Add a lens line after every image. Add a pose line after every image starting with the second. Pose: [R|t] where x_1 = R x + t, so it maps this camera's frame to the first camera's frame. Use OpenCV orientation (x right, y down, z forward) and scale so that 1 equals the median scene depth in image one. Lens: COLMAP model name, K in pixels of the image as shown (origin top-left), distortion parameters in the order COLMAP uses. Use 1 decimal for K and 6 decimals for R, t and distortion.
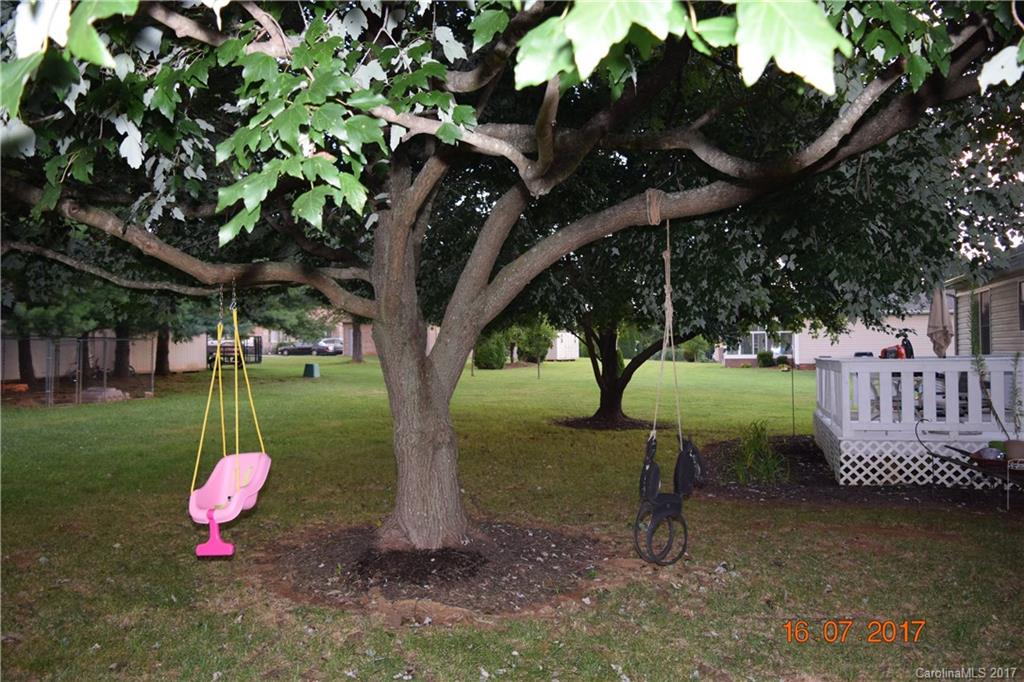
lens RADIAL K [[798.1, 0, 511.3], [0, 798.1, 341.4], [0, 0, 1]] dist [0.016713, -0.000370]
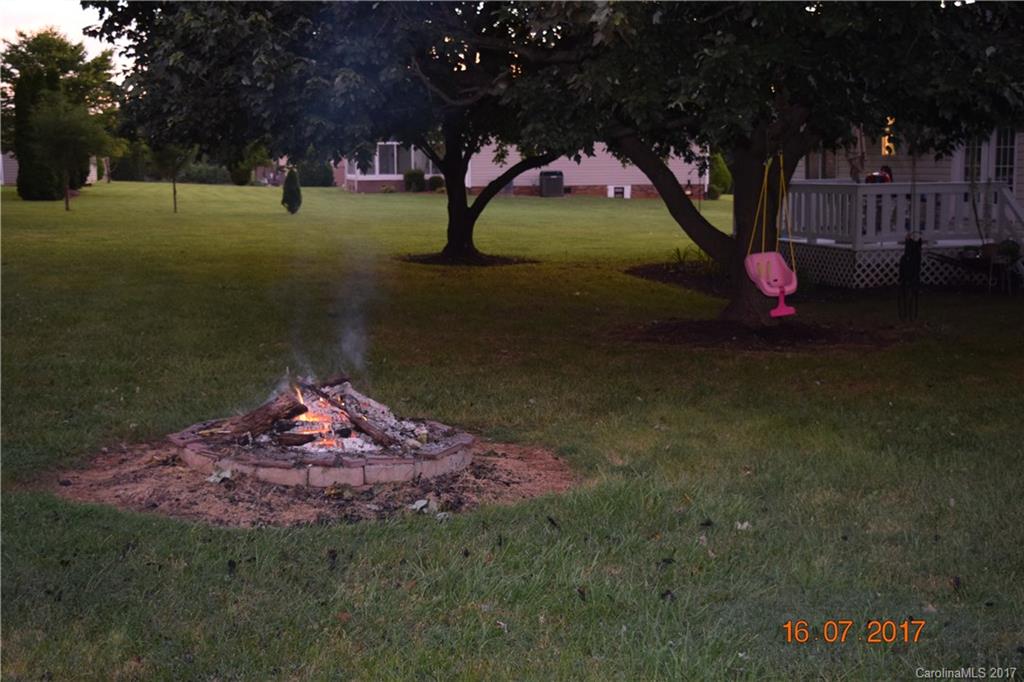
lens RADIAL K [[1374.2, 0, 512.5], [0, 1374.2, 341.3], [0, 0, 1]] dist [0.023544, 0.000000]
pose [[0.851896, -0.064541, 0.519720, -1.093193], [-0.008395, 0.990567, 0.136773, -0.020483], [-0.523644, -0.120879, 0.843318, -0.479443]]
